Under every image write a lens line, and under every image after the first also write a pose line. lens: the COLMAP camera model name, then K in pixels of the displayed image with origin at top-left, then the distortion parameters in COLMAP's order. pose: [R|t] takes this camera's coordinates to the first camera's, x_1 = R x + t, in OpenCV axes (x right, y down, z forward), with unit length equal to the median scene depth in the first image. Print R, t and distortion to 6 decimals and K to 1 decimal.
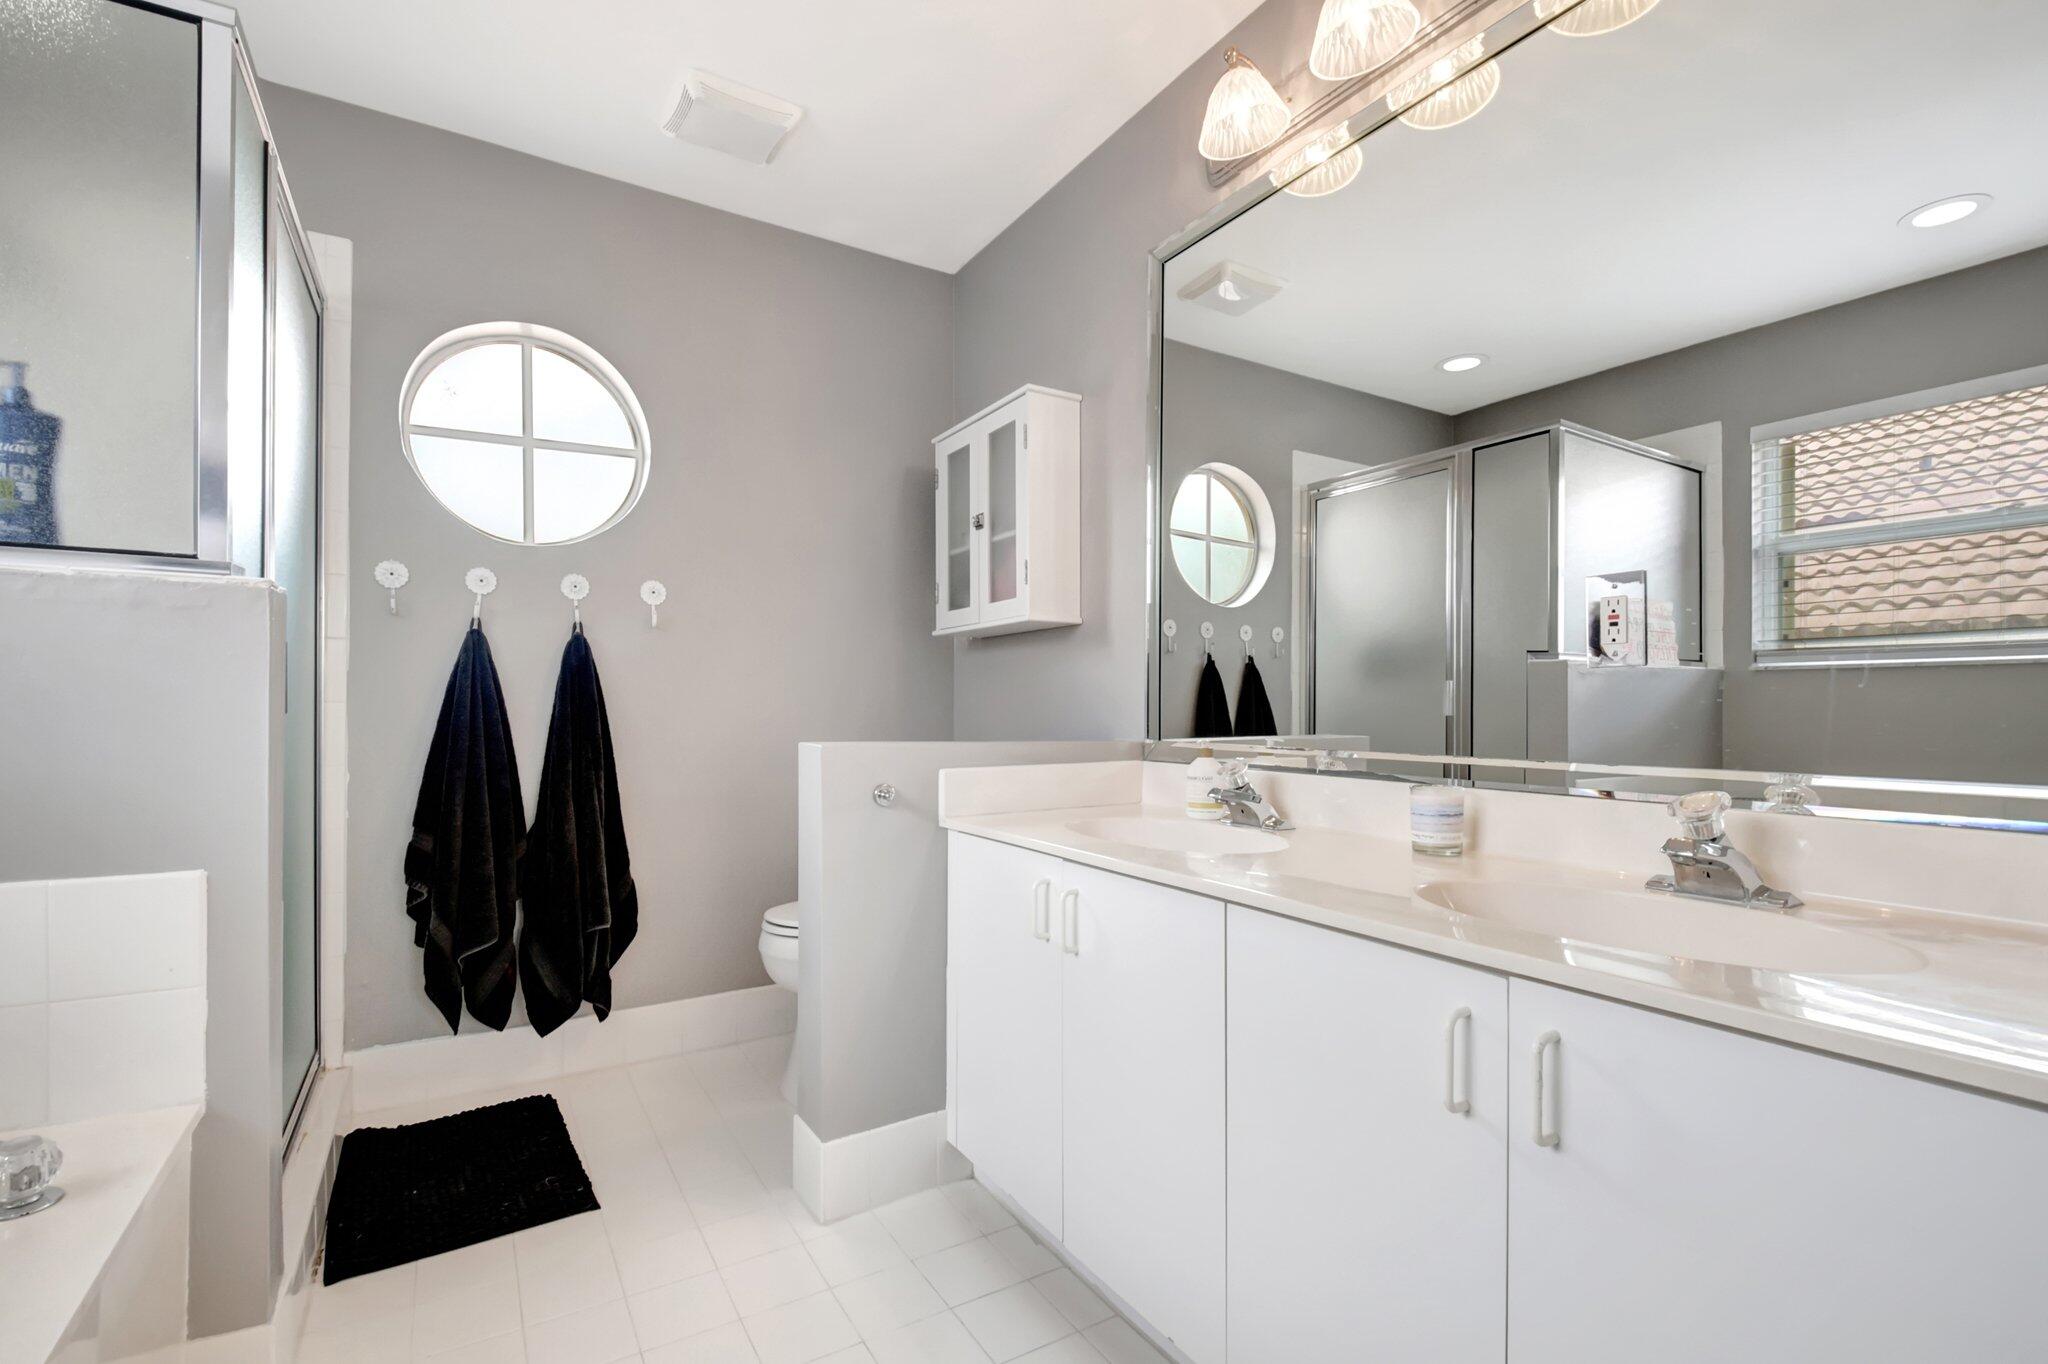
lens RADIAL K [[904.7, 0, 1027.3], [0, 904.7, 699.3], [0, 0, 1]] dist [0.032998, -0.025782]
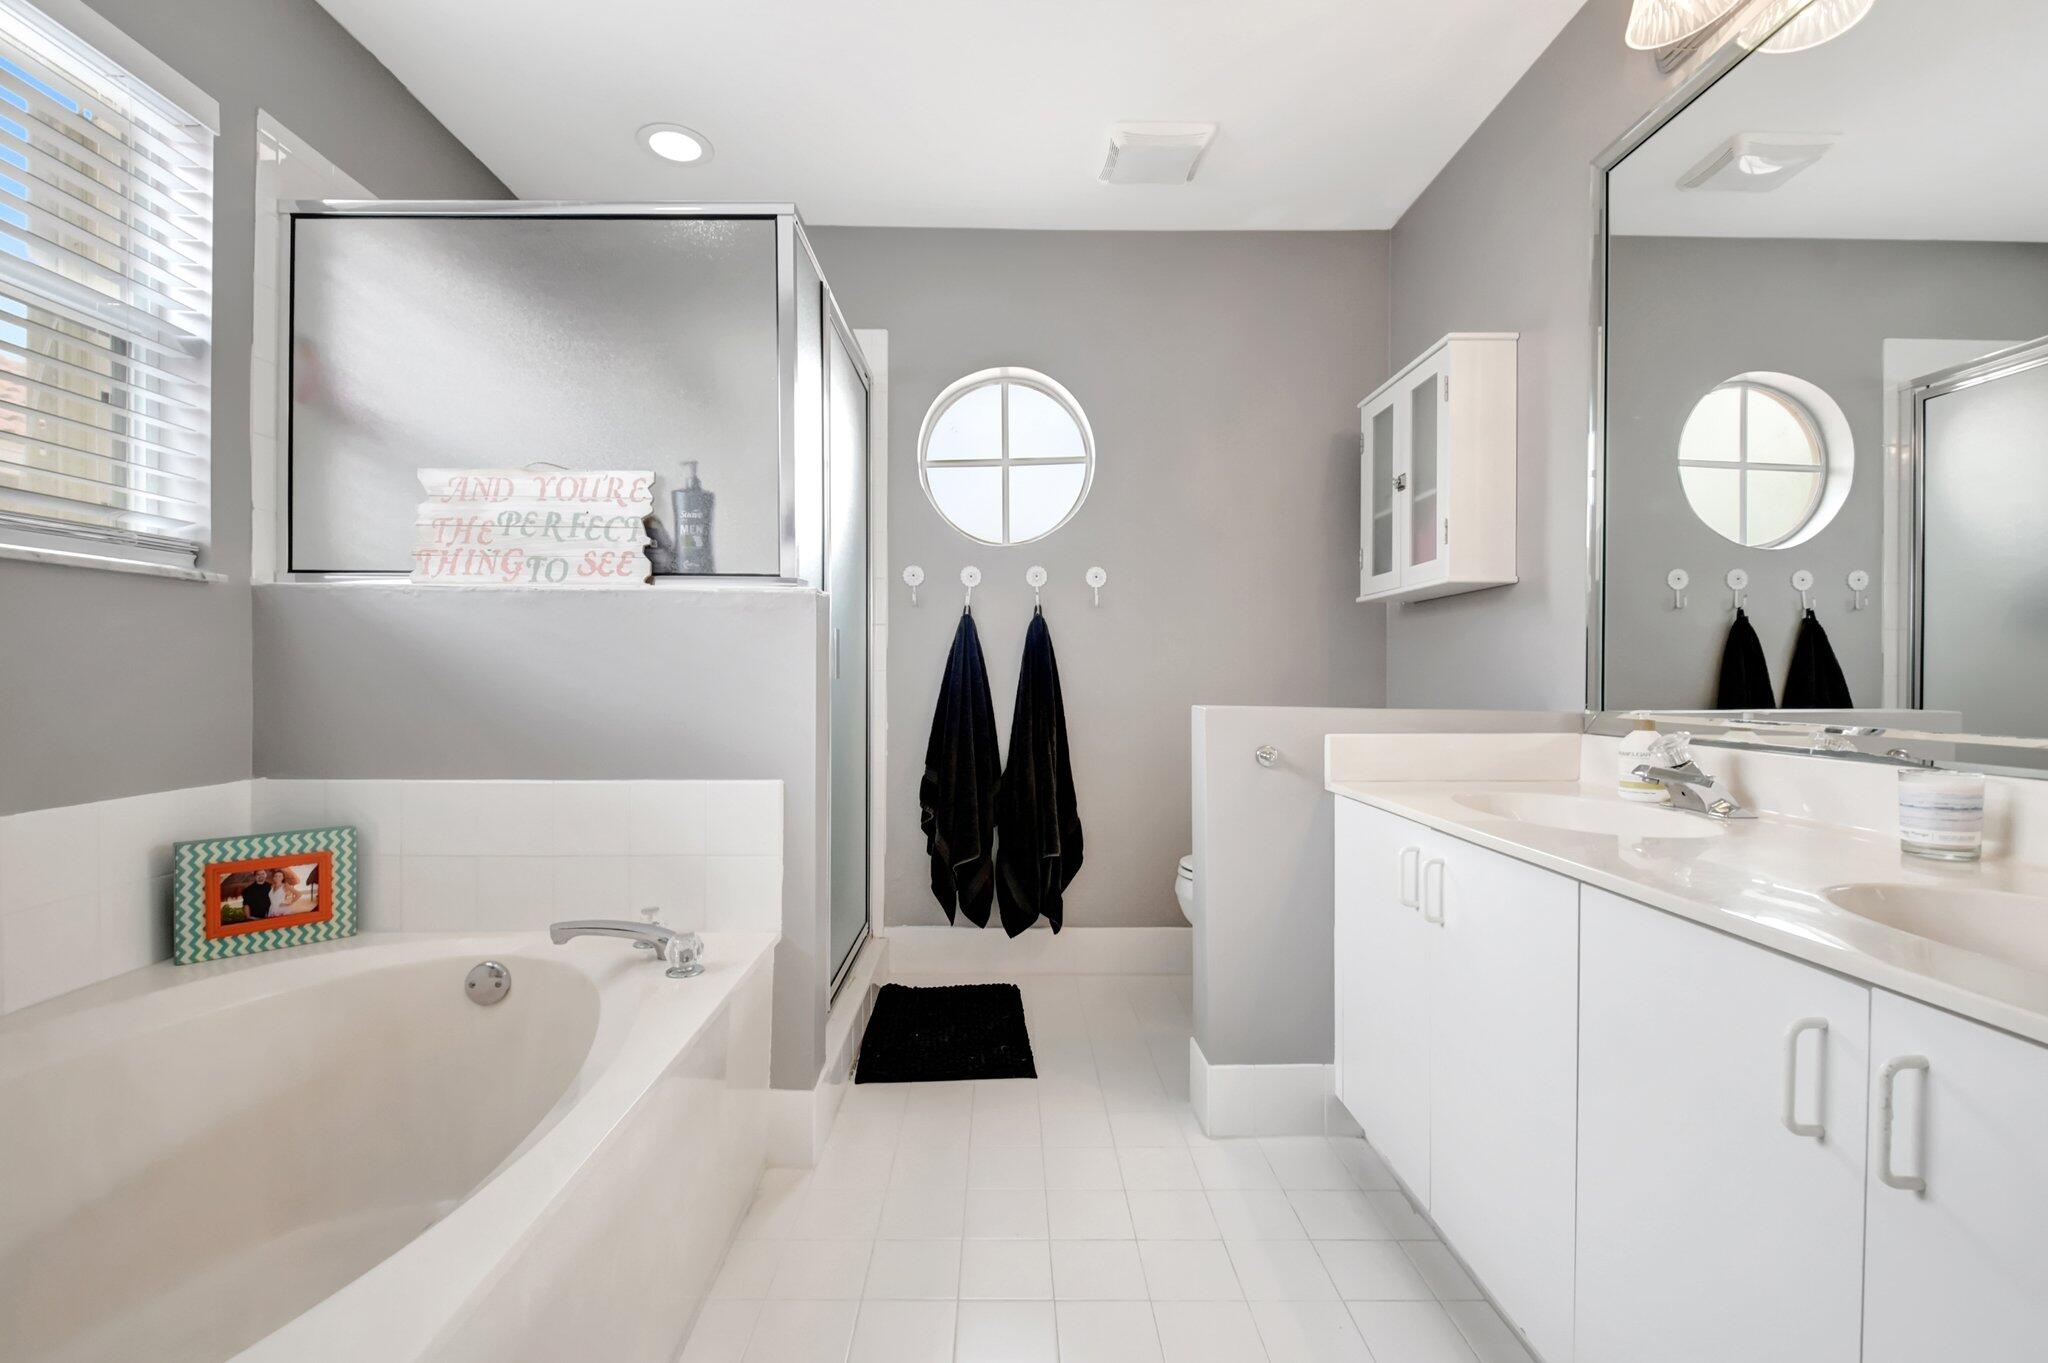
lens RADIAL K [[893.9, 0, 1018.6], [0, 893.9, 672.8], [0, 0, 1]] dist [0.026166, -0.025294]
pose [[0.857005, -0.003354, -0.515297, 0.108858], [0.005615, 0.999980, 0.002830, 0.002537], [0.515278, -0.005319, 0.857007, -0.043186]]
